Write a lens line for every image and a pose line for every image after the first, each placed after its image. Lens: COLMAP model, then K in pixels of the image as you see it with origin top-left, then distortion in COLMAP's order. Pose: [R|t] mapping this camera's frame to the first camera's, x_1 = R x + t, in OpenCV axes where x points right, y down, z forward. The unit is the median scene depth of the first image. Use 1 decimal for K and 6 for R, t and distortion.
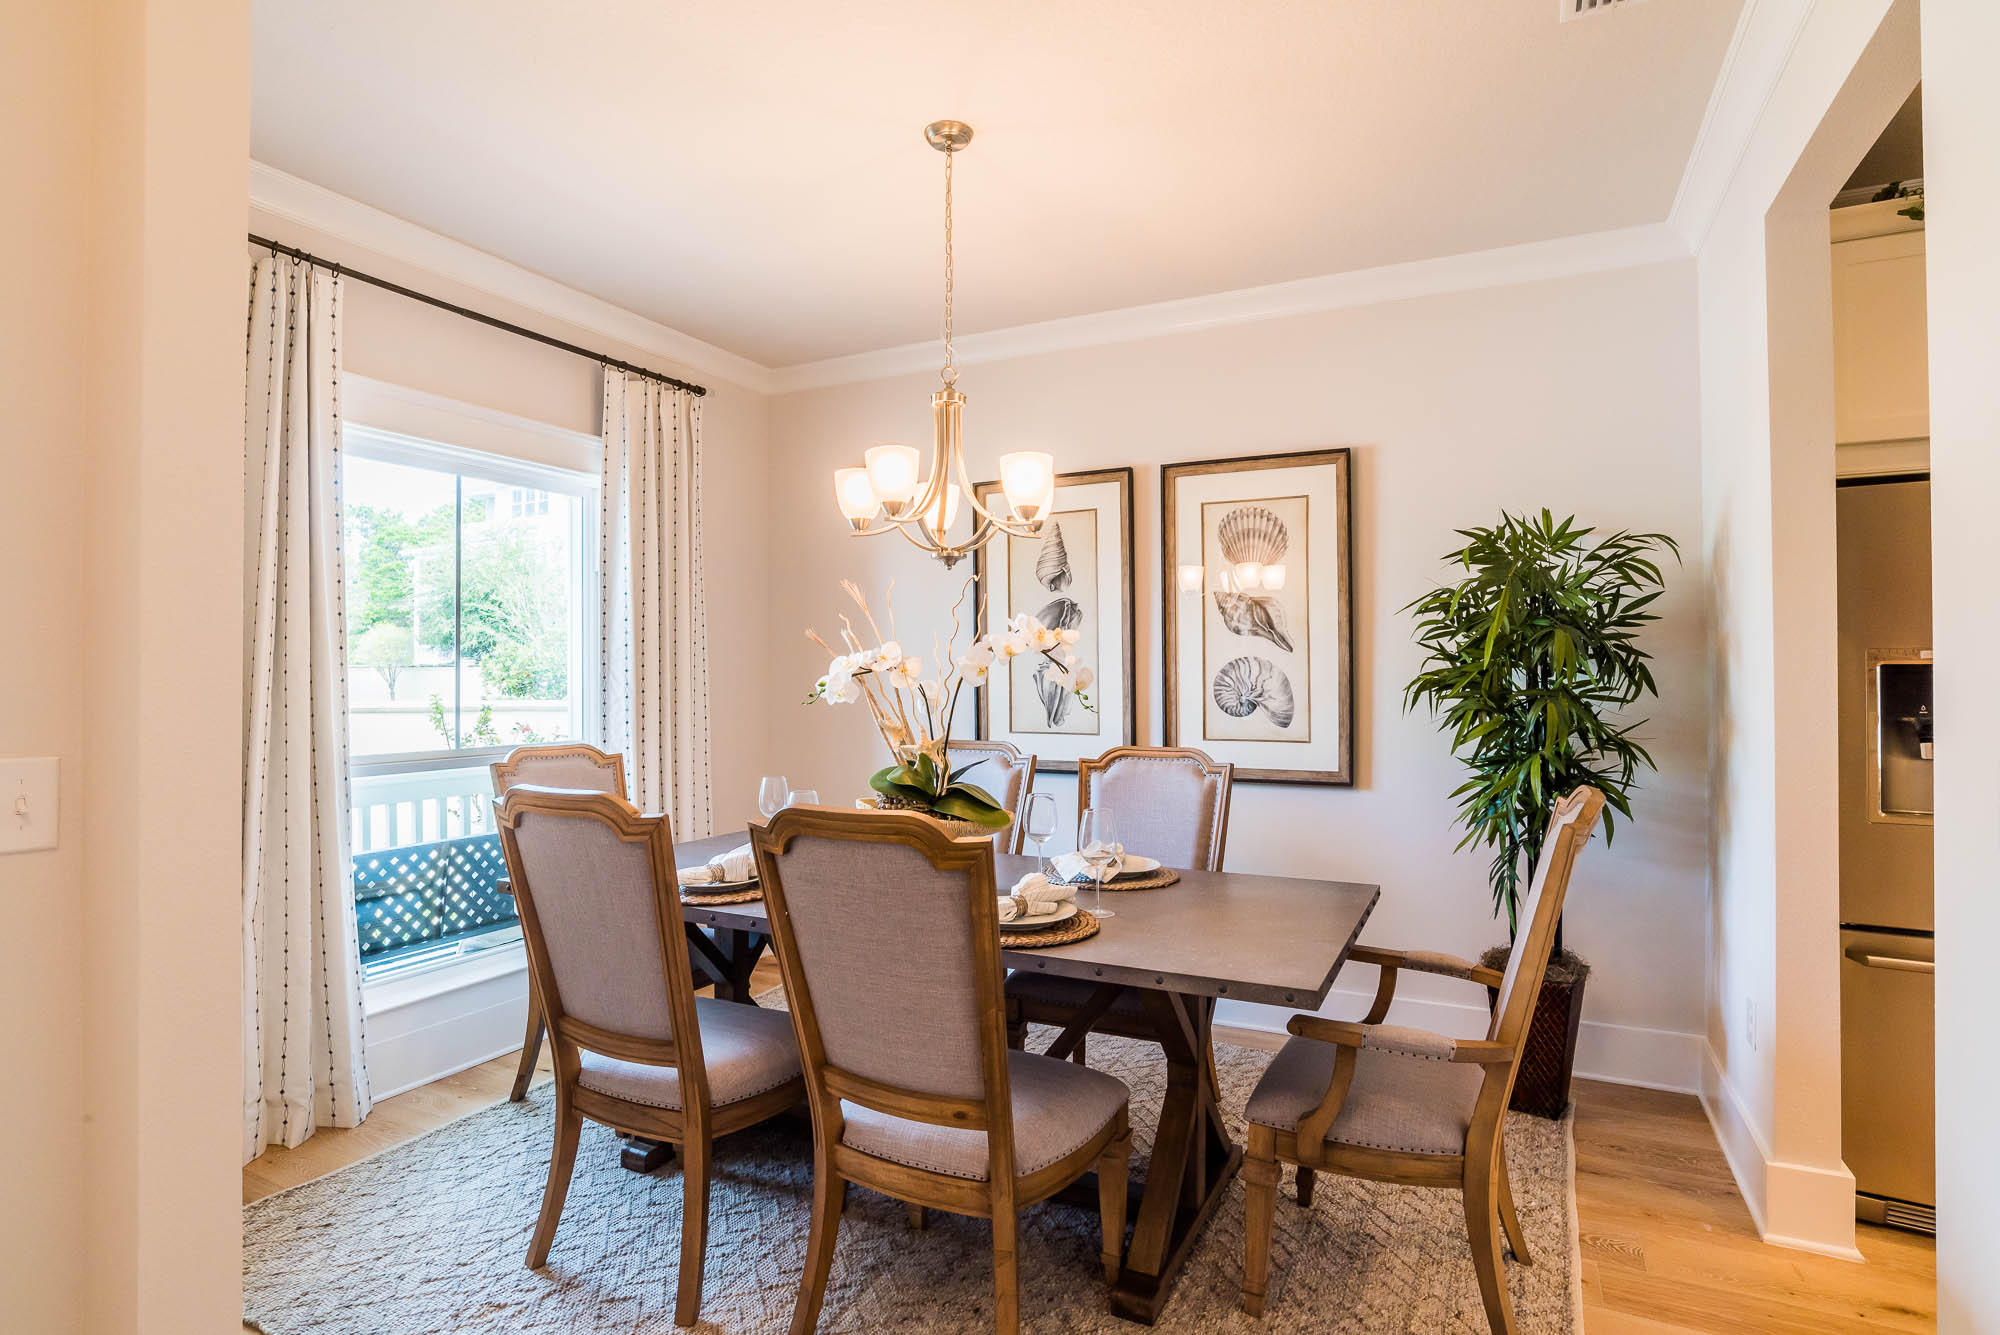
lens RADIAL K [[1029.7, 0, 1005.2], [0, 1029.7, 669.6], [0, 0, 1]] dist [-0.044719, 0.018144]
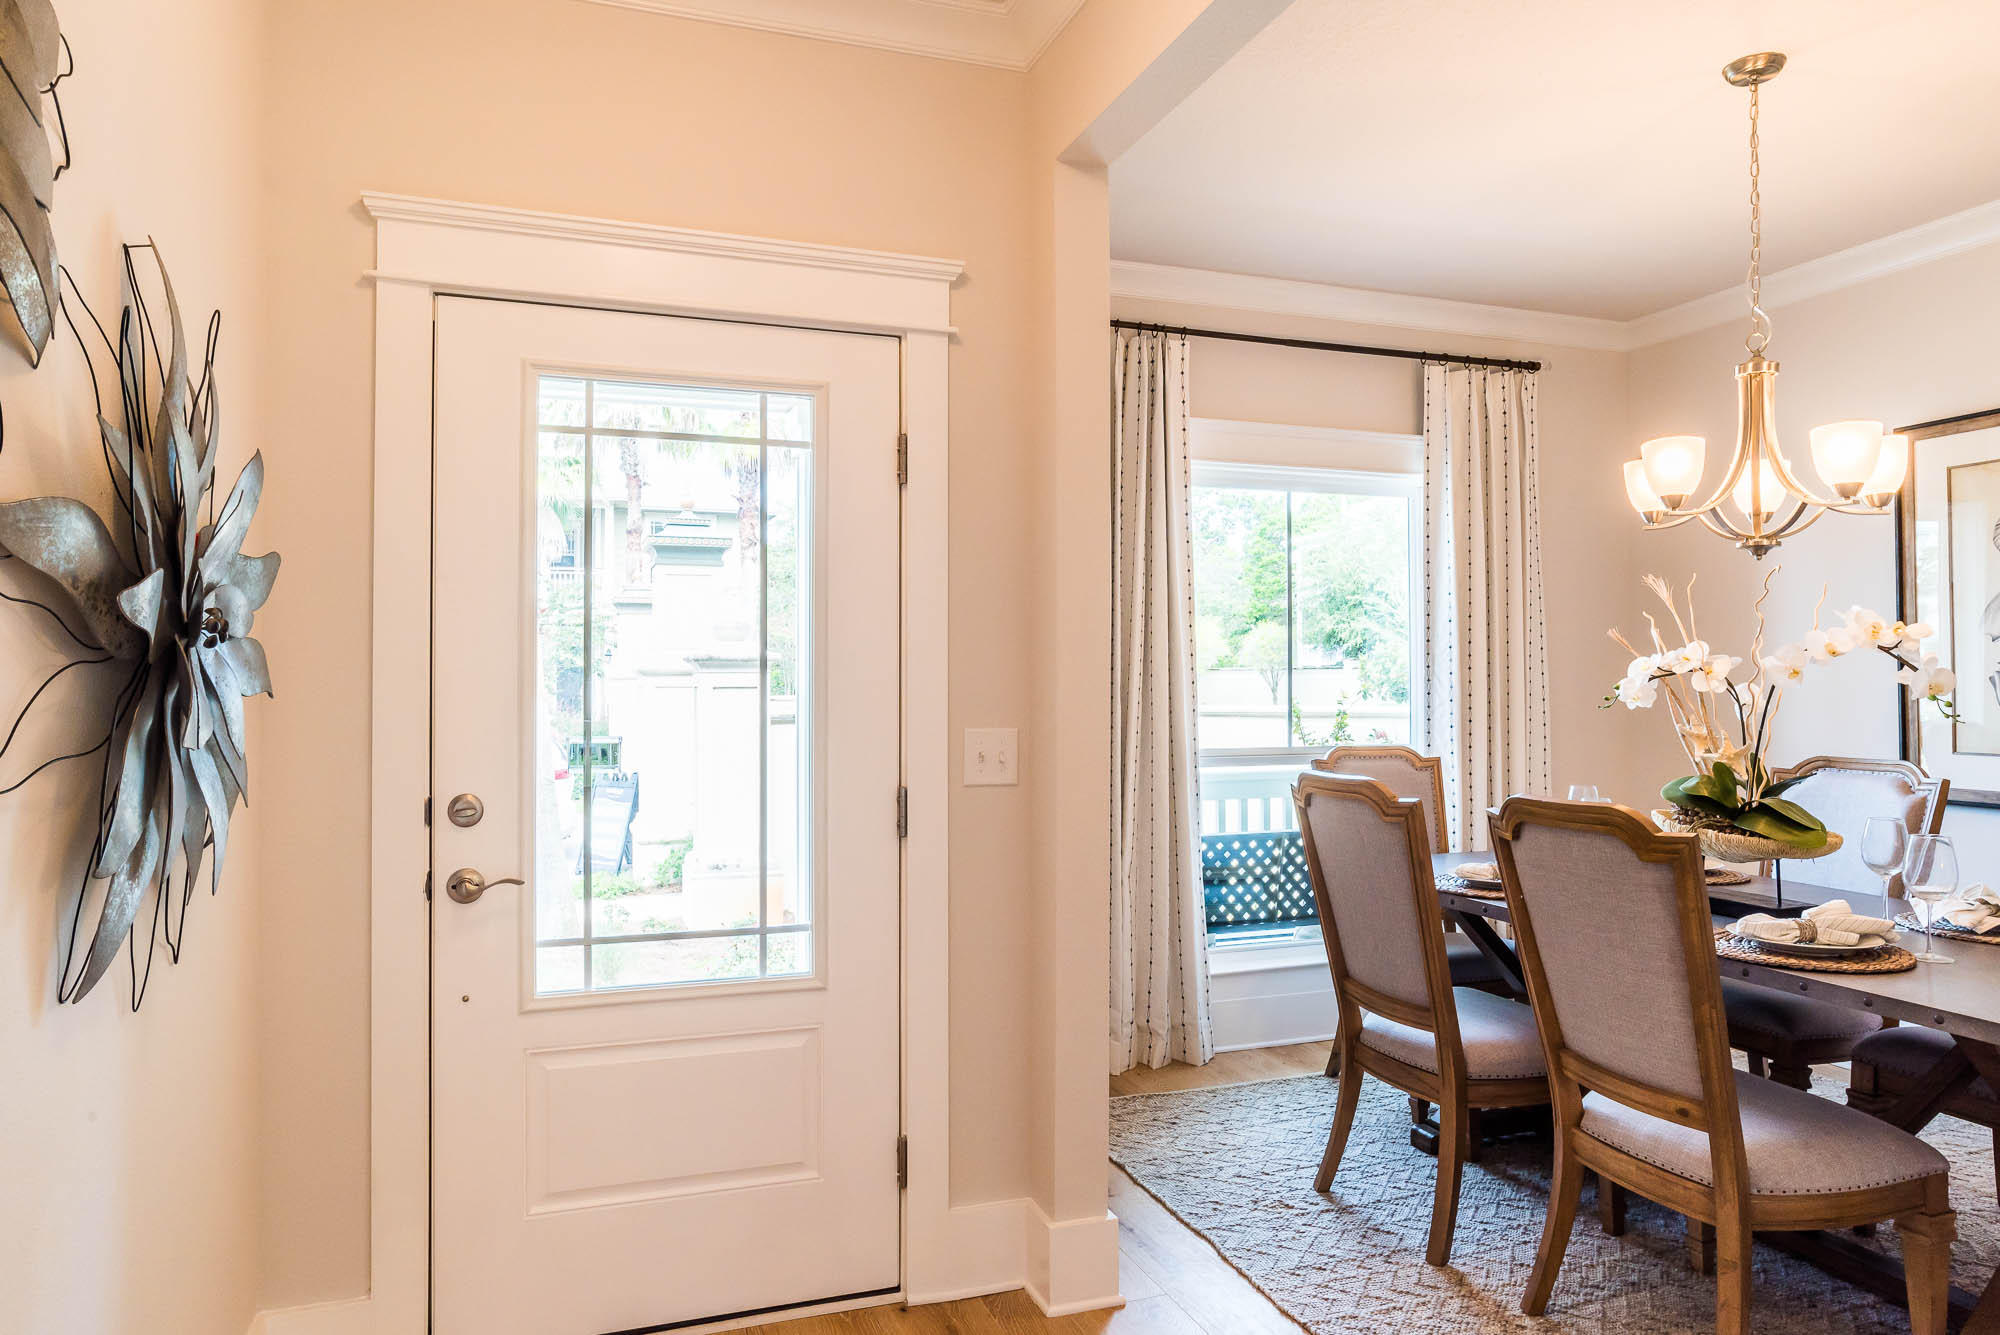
lens RADIAL K [[1290.3, 0, 992.0], [0, 1290.3, 668.7], [0, 0, 1]] dist [-0.045413, -0.001729]
pose [[0.724147, -0.005232, -0.689626, 0.217048], [0.003594, 0.999986, -0.003813, -0.000532], [0.689637, 0.000283, 0.724156, -0.252184]]
